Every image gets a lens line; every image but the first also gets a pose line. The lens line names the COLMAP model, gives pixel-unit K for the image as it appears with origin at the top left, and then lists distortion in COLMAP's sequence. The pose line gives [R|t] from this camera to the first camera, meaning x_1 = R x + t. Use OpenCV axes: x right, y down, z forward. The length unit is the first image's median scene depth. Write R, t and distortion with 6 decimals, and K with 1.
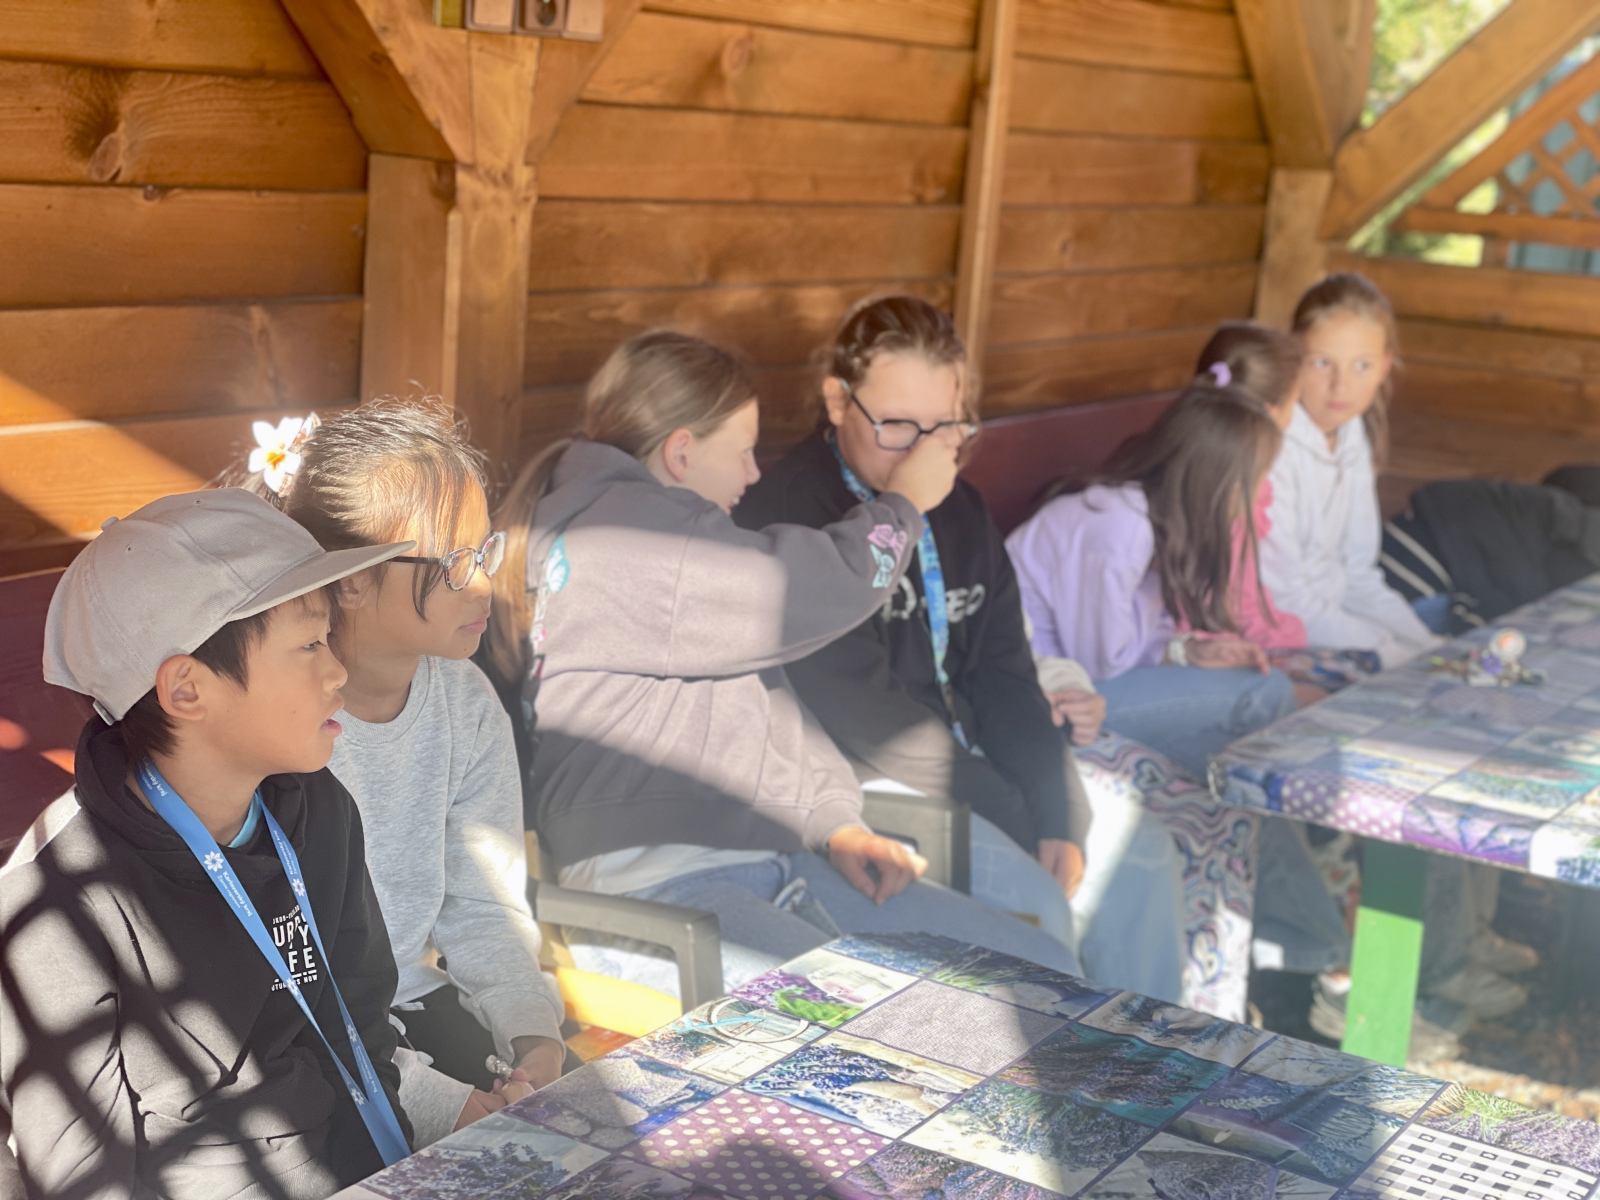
lens RADIAL K [[2447.7, 0, 800.0], [0, 2447.7, 600.0], [0, 0, 1]] dist [0.026537, -0.004145]
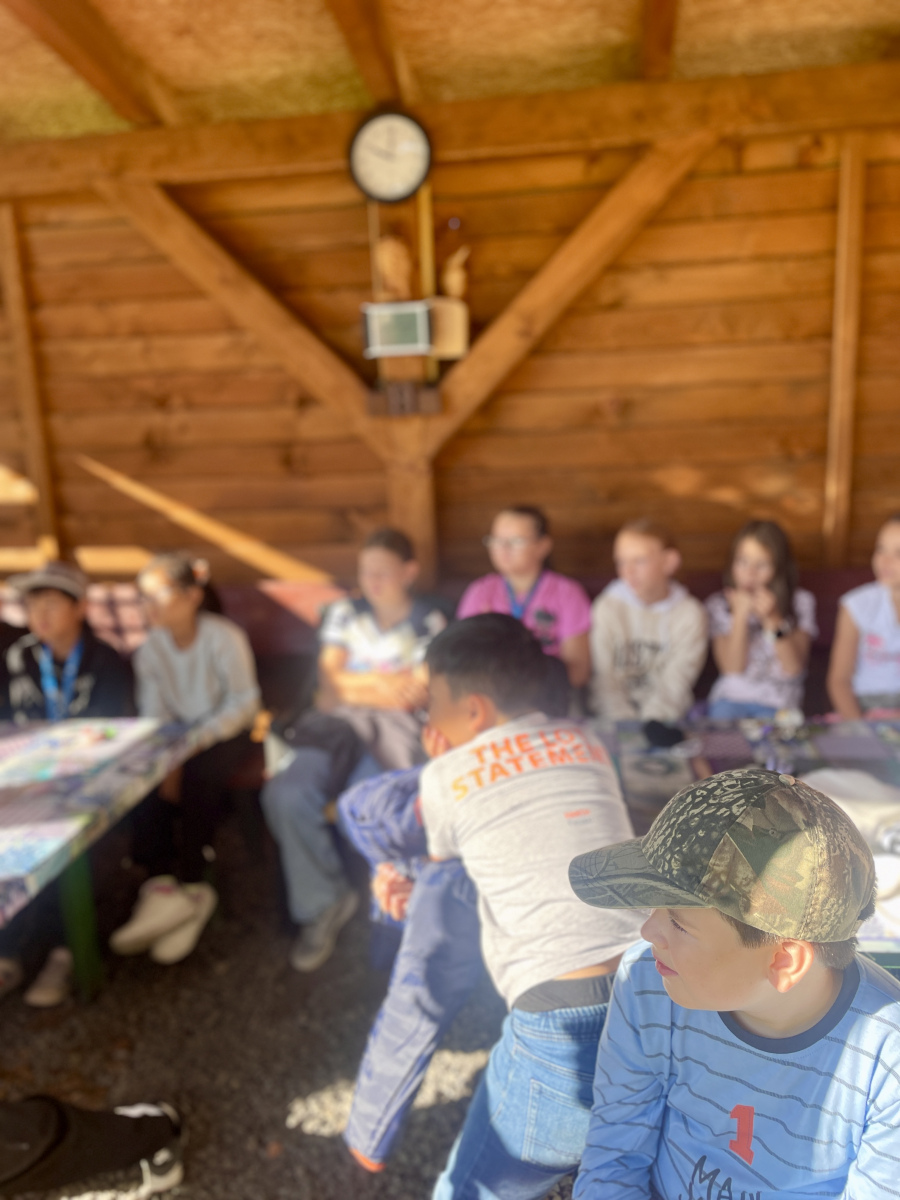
lens RADIAL K [[891.8, 0, 450.0], [0, 891.8, 600.0], [0, 0, 1]] dist [0.035441, -0.068386]
pose [[0.406526, 0.099289, -0.908228, 0.843546], [-0.105040, 0.992565, 0.061492, -0.085277], [0.907581, 0.070402, 0.413933, 0.614992]]
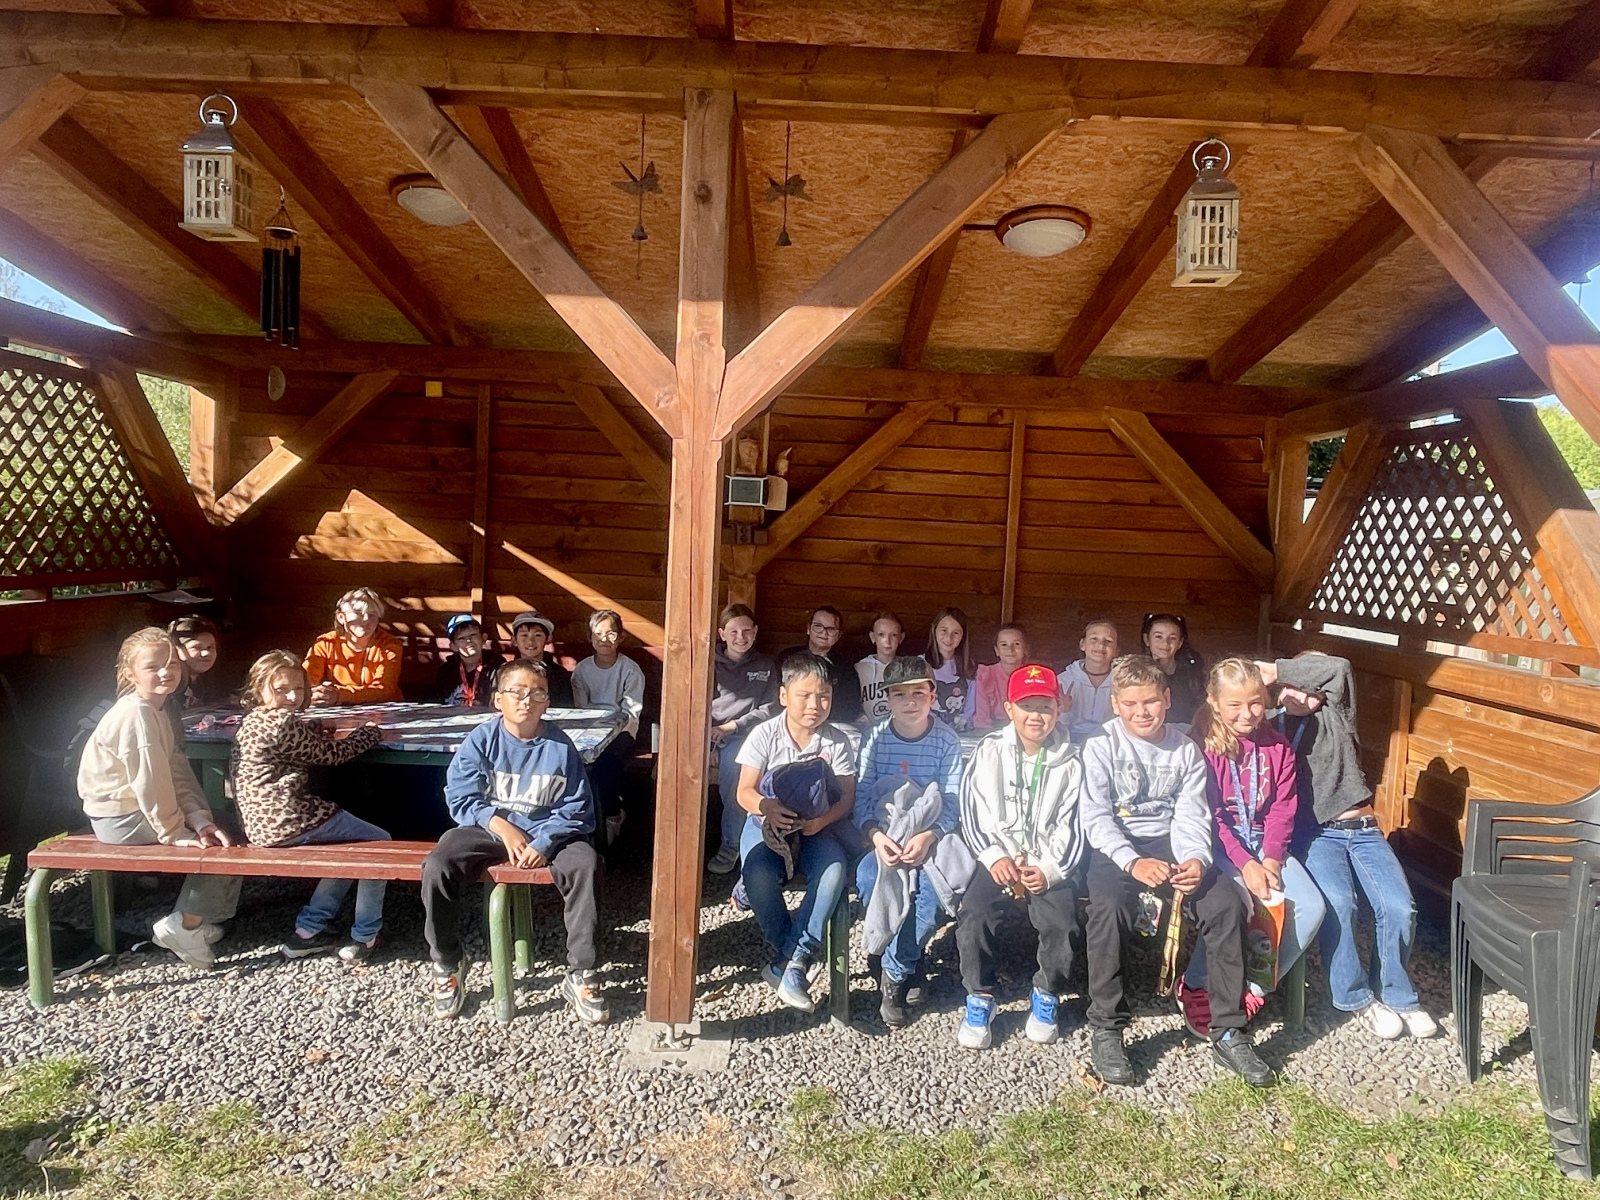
lens RADIAL K [[1097.6, 0, 800.0], [0, 1097.6, 600.0], [0, 0, 1]] dist [-0.085460, 0.000118]
pose [[0.526453, 0.001181, -0.850204, 1.585911], [-0.177818, 0.978036, -0.108748, 0.064811], [0.831401, 0.208432, 0.515100, 0.075248]]
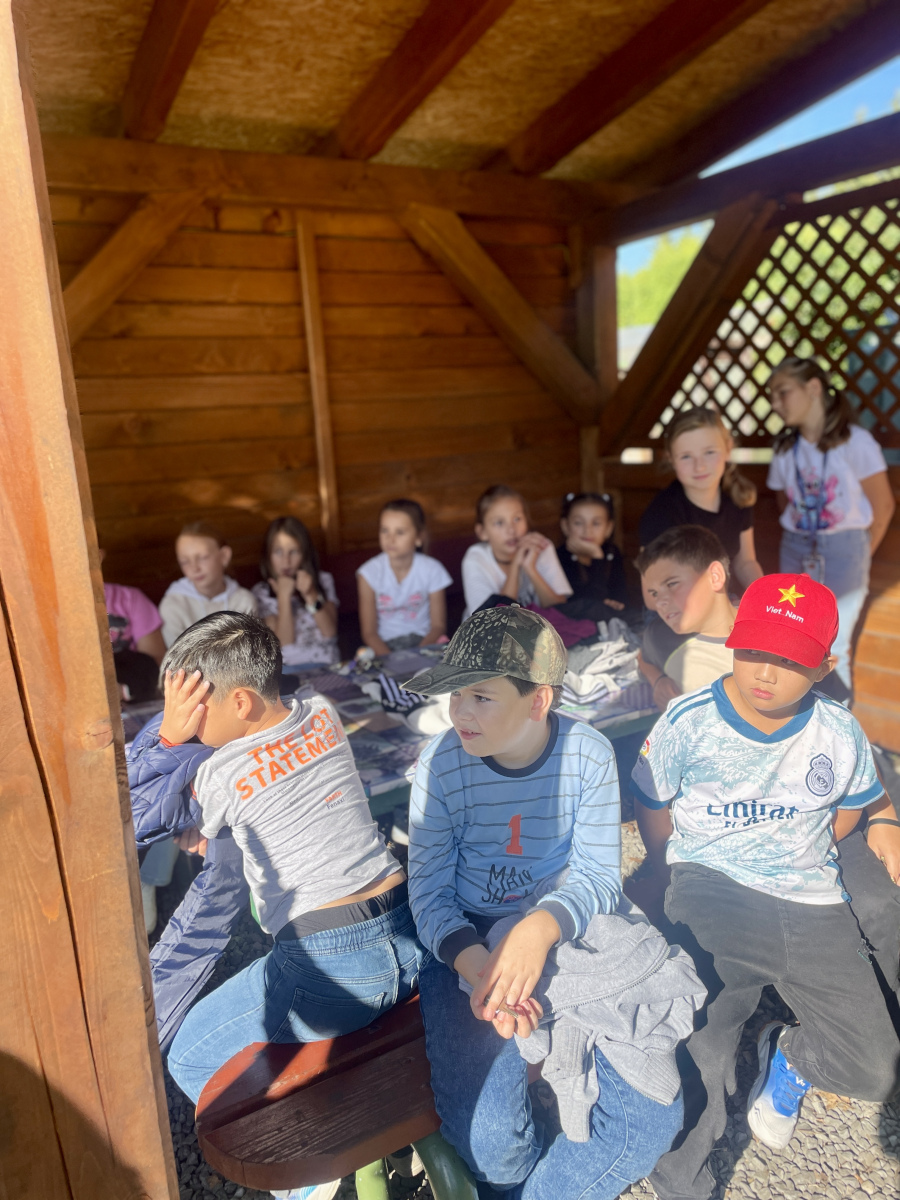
lens RADIAL K [[891.8, 0, 450.0], [0, 891.8, 600.0], [0, 0, 1]] dist [0.035441, -0.068386]
pose [[0.883290, -0.036339, -0.467416, 0.826614], [0.032967, 0.999338, -0.015394, -0.017400], [0.467666, -0.001812, 0.883904, 0.393423]]
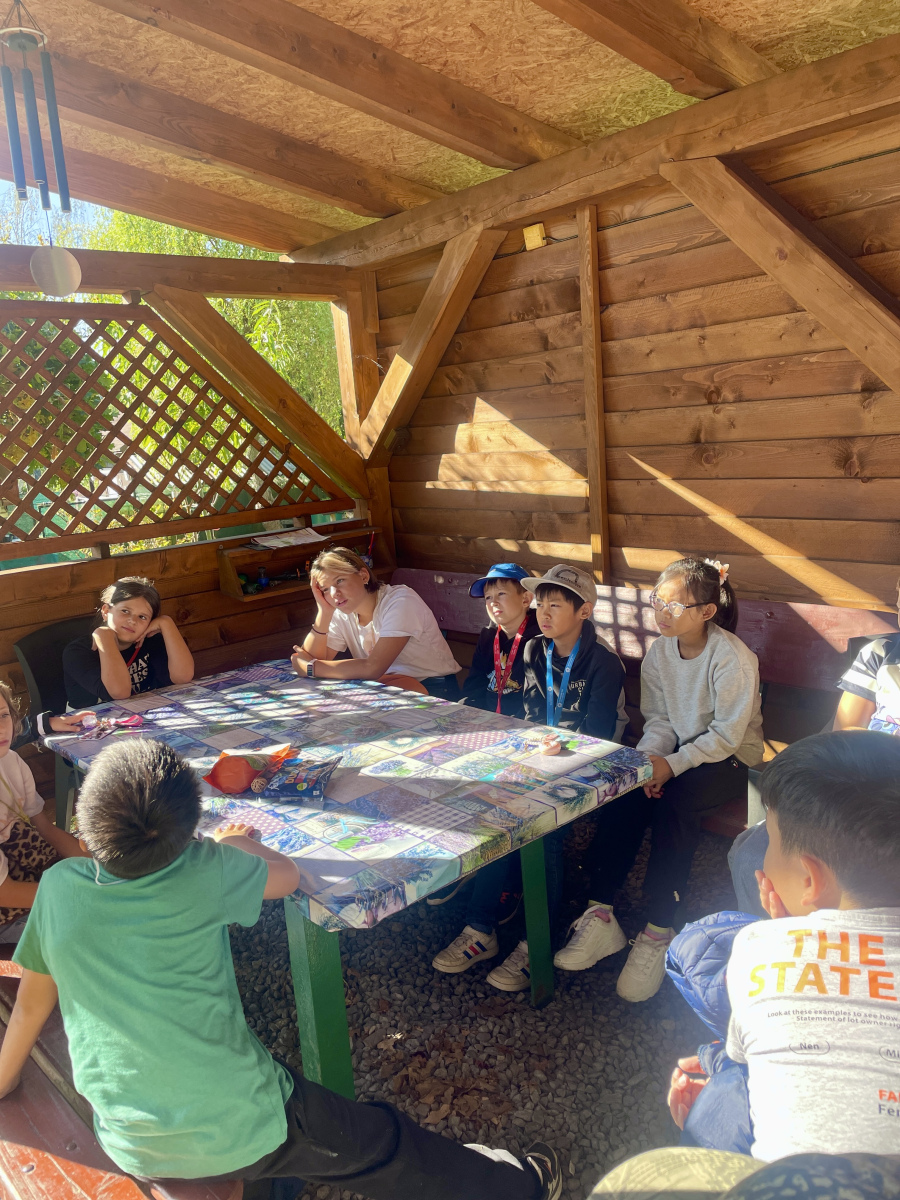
lens RADIAL K [[891.8, 0, 450.0], [0, 891.8, 600.0], [0, 0, 1]] dist [0.035441, -0.068386]
pose [[-0.288757, 0.122304, -0.949558, 0.756937], [-0.135117, 0.976674, 0.166885, -0.124721], [0.947820, 0.176491, -0.265497, 0.760635]]
